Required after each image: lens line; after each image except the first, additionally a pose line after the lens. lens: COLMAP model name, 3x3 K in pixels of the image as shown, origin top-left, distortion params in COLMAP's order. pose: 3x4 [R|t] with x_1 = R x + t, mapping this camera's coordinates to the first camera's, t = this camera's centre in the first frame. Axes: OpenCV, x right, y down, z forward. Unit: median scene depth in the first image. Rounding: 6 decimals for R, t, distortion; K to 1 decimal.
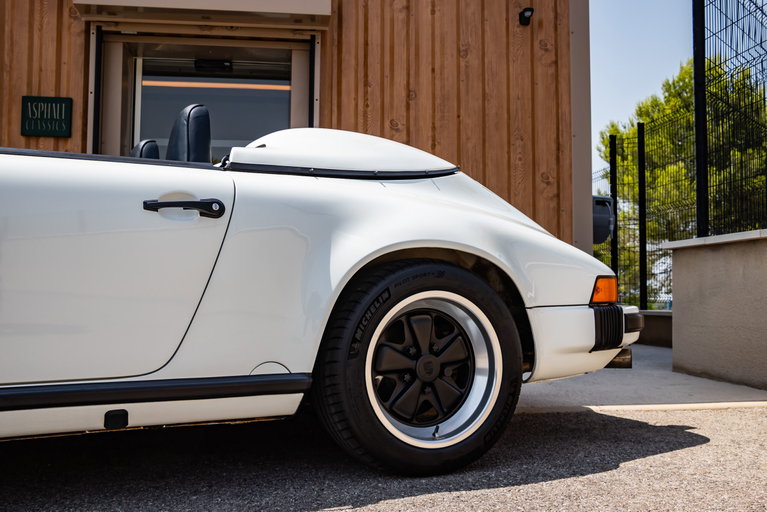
lens RADIAL K [[773.7, 0, 377.8], [0, 773.7, 264.8], [0, 0, 1]] dist [-0.023477, 0.000000]
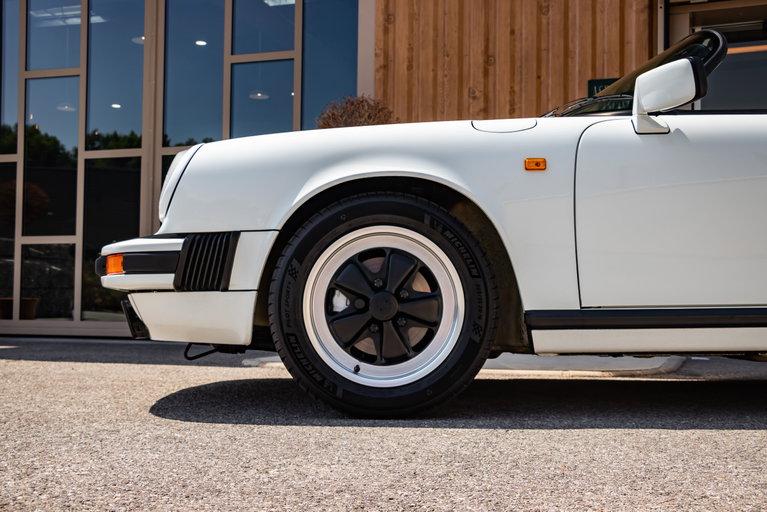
lens RADIAL K [[973.9, 0, 375.3], [0, 973.9, 274.7], [0, 0, 1]] dist [-0.014635, 0.000000]
pose [[0.894477, -0.015453, -0.446846, -0.149846], [0.011685, 0.999869, -0.011187, 0.042885], [0.446960, 0.004785, 0.894541, -0.247008]]
